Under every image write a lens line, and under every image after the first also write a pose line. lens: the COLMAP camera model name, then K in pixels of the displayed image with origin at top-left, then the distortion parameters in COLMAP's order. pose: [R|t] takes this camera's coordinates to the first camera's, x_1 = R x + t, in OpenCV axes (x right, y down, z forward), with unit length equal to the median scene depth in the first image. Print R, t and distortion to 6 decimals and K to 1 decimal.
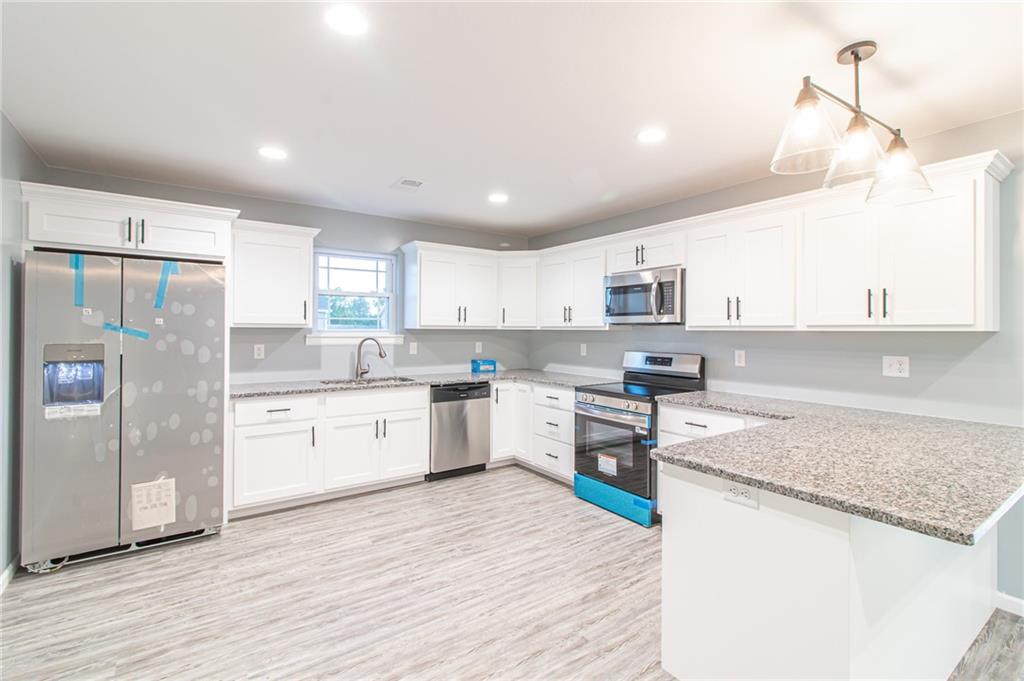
lens RADIAL K [[471.6, 0, 514.6], [0, 471.6, 331.6], [0, 0, 1]] dist [0.002058, 0.000295]
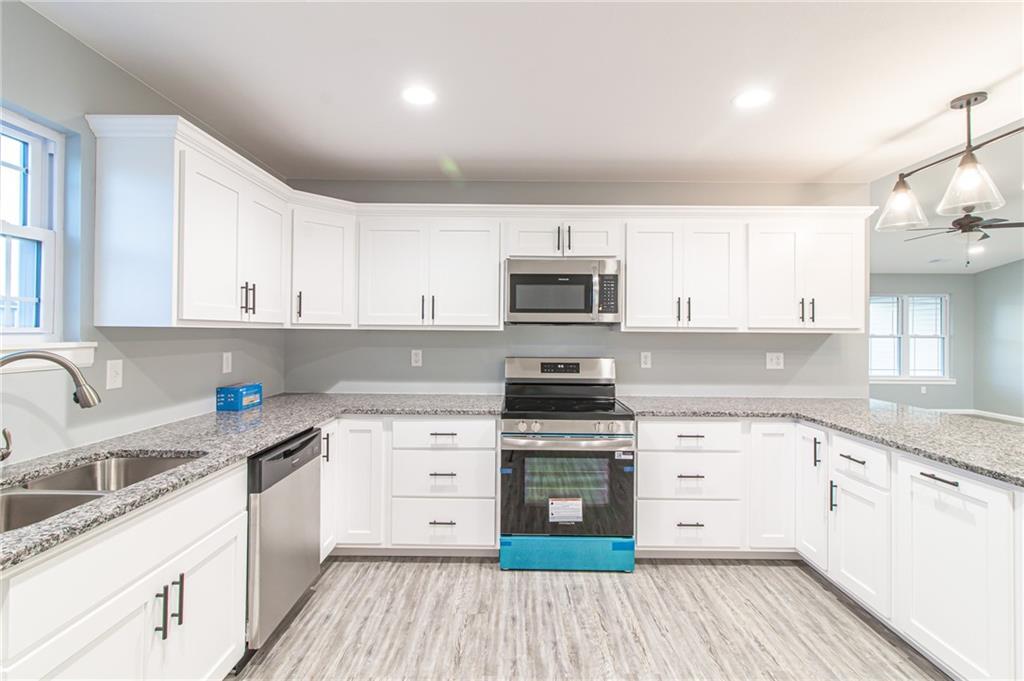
lens RADIAL K [[471.6, 0, 515.0], [0, 471.6, 332.2], [0, 0, 1]] dist [0.002058, 0.000295]
pose [[0.580728, -0.002070, 0.814095, -0.419641], [-0.001572, 0.999992, 0.003664, -0.003901], [-0.814096, -0.003407, 0.580720, 0.574321]]
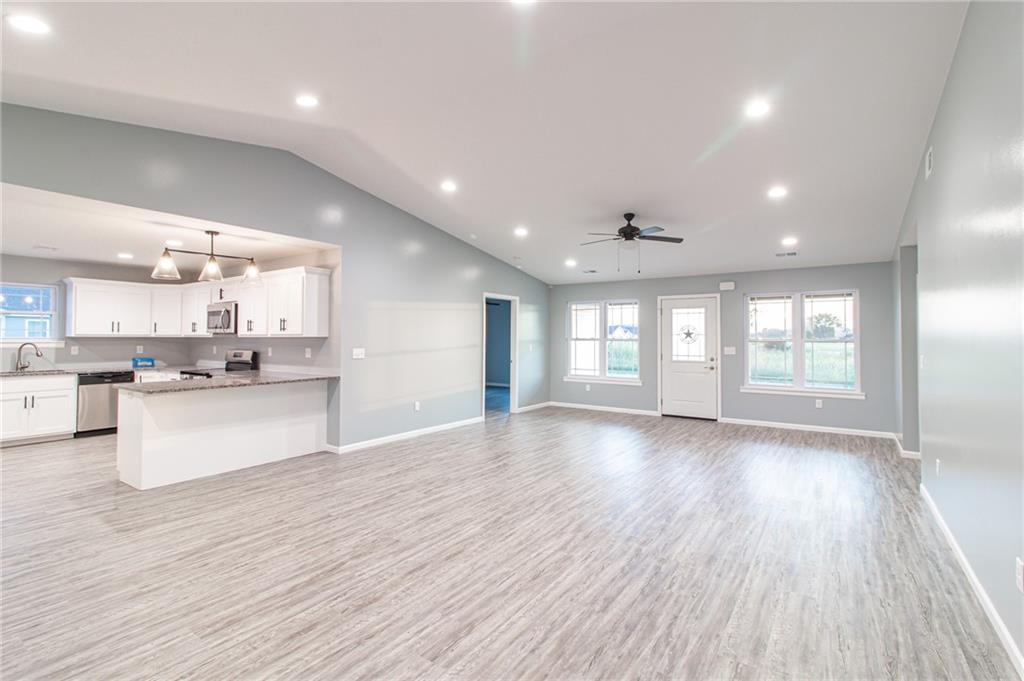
lens RADIAL K [[471.6, 0, 512.5], [0, 471.6, 335.9], [0, 0, 1]] dist [0.002058, 0.000295]
pose [[0.939663, -0.002927, 0.342090, 0.653843], [0.005340, 0.999967, -0.006114, 0.008865], [-0.342061, 0.007572, 0.939647, -0.963028]]
